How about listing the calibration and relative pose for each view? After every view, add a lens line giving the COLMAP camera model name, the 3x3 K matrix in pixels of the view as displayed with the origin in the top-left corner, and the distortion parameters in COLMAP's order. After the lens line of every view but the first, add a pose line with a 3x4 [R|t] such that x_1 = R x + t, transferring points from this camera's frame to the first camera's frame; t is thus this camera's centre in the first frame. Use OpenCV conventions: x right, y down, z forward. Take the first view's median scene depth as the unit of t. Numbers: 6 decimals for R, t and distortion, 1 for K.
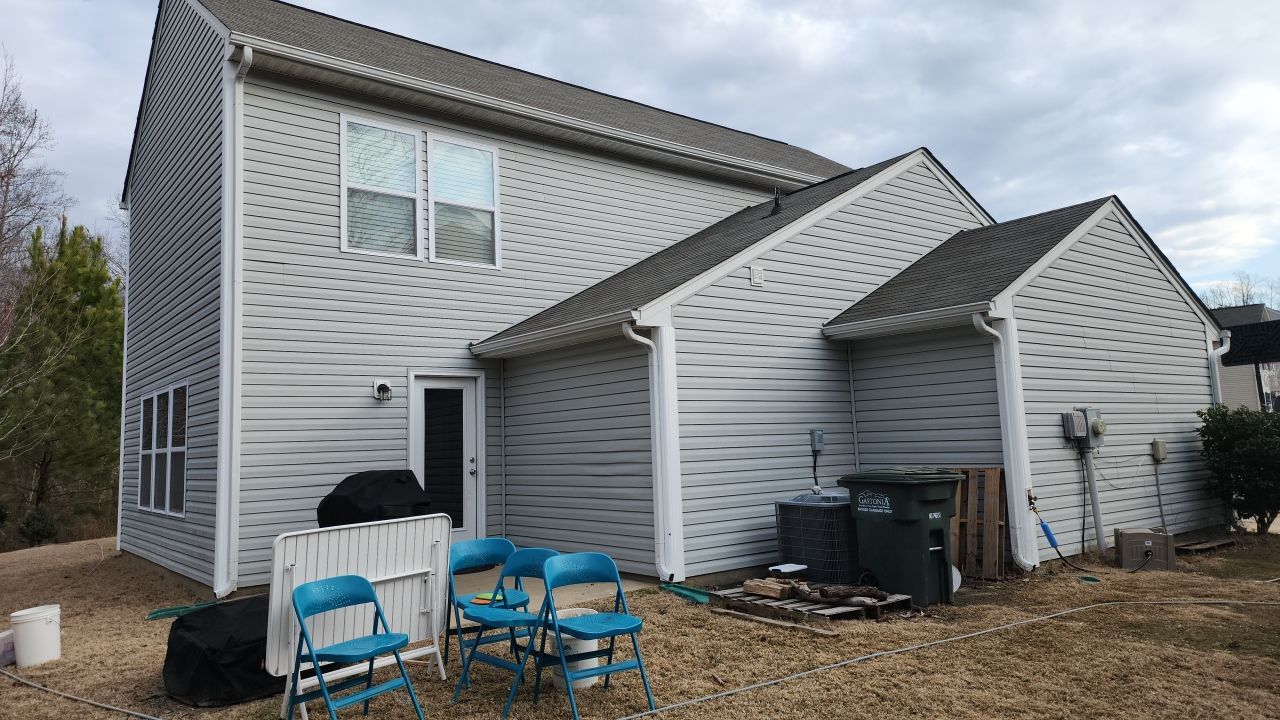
lens RADIAL K [[854.2, 0, 640.1], [0, 854.2, 344.5], [0, 0, 1]] dist [0.056484, -0.000582]
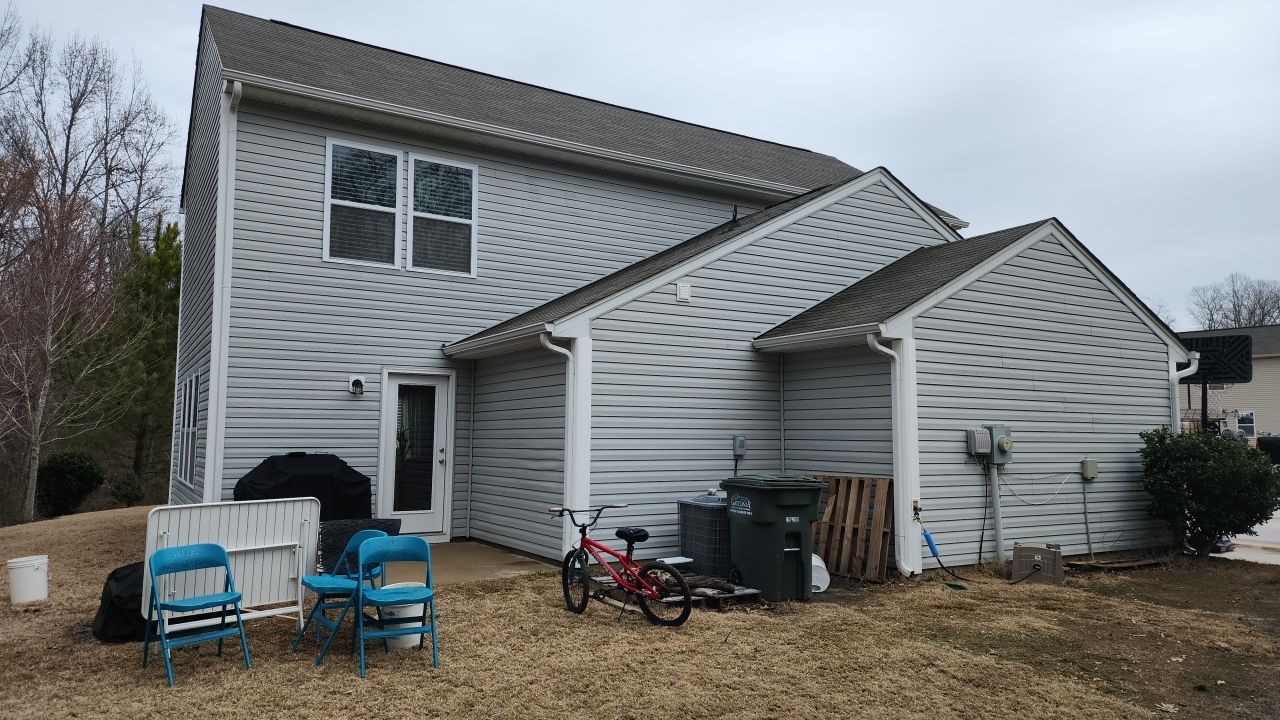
lens RADIAL K [[855.2, 0, 640.0], [0, 855.2, 360.0], [0, 0, 1]] dist [0.099784, -0.088272]
pose [[0.992375, 0.030601, -0.119400, 0.215282], [-0.027385, 0.999219, 0.028482, -0.023625], [0.120178, -0.024995, 0.992438, -0.081864]]
